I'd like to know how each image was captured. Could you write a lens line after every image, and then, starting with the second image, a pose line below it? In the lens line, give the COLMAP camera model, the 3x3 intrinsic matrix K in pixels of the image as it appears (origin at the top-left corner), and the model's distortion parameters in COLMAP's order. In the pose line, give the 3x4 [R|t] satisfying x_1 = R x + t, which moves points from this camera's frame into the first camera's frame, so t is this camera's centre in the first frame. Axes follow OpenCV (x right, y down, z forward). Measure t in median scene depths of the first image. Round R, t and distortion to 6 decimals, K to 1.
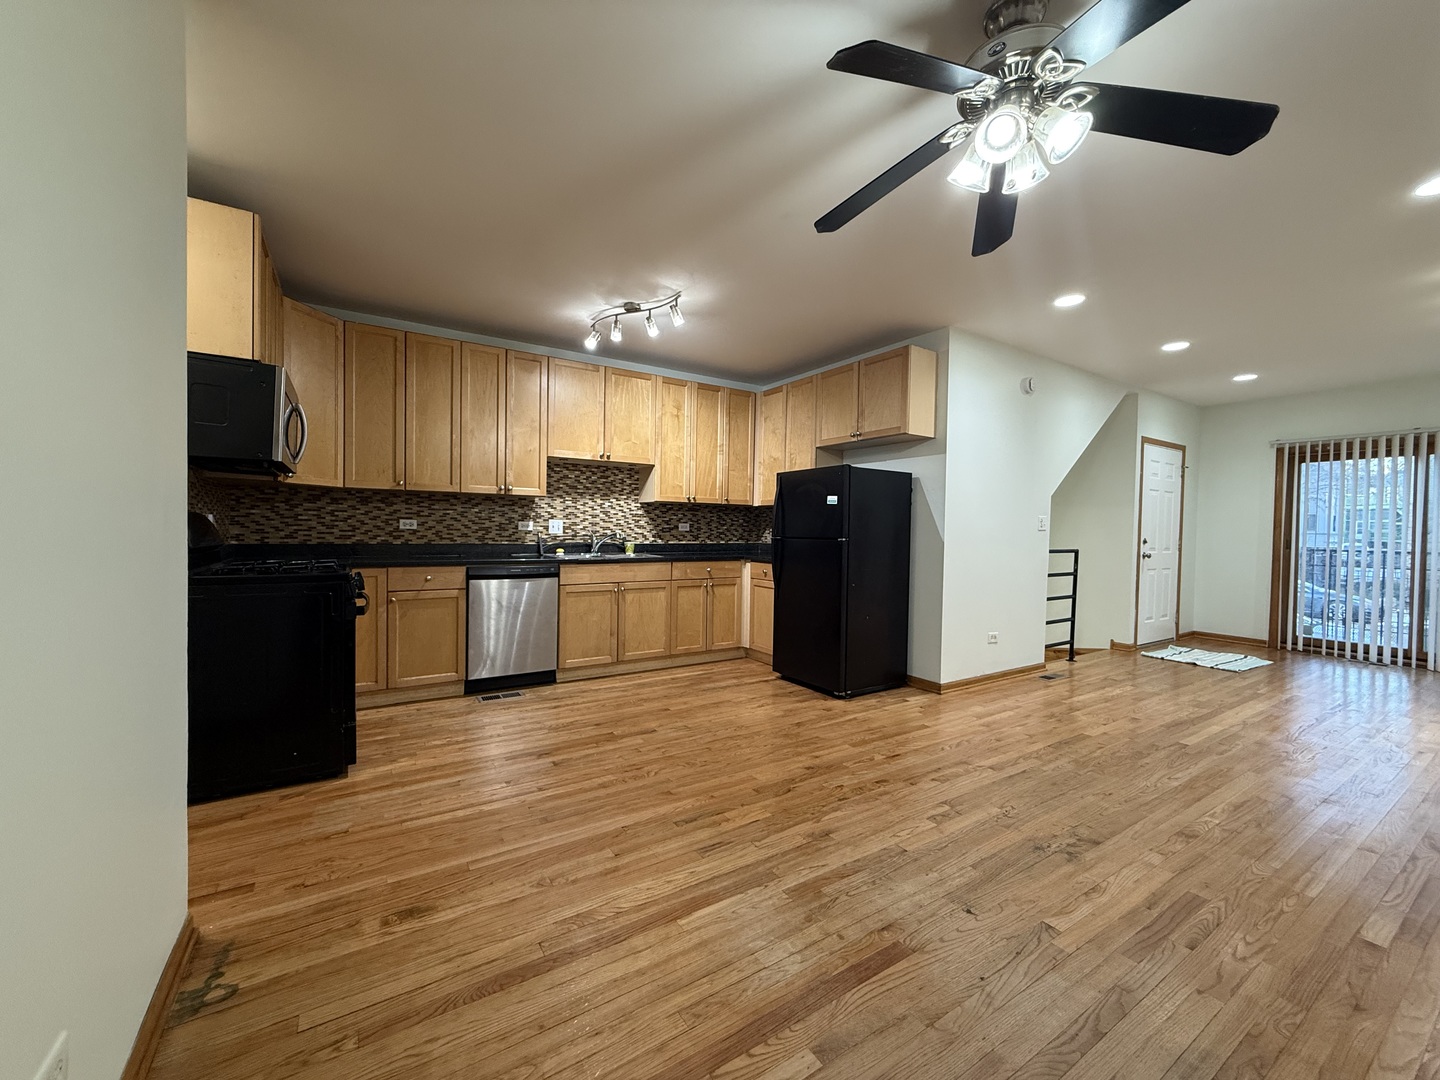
lens RADIAL K [[574.1, 0, 713.8], [0, 574.1, 540.3], [0, 0, 1]] dist [-0.001836, 0.000410]
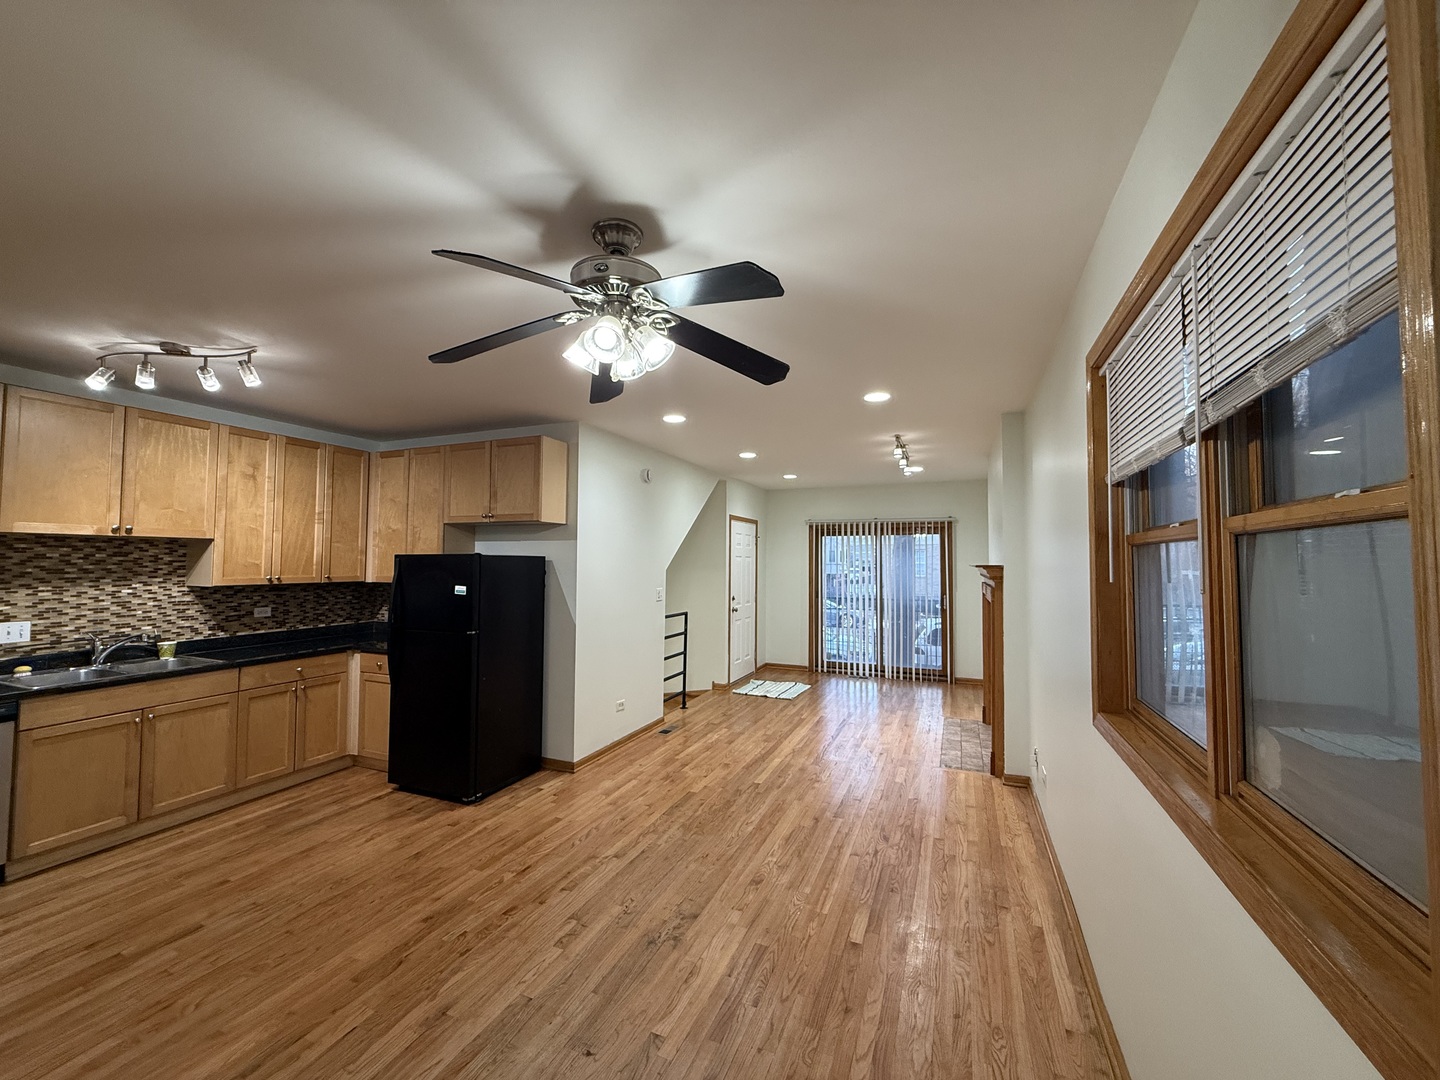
lens RADIAL K [[574.1, 0, 716.7], [0, 574.1, 539.5], [0, 0, 1]] dist [-0.001836, 0.000410]
pose [[0.822136, 0.009761, 0.569207, 0.016105], [0.019769, 0.998760, -0.045681, -0.101997], [-0.568947, 0.048809, 0.820924, -0.012451]]
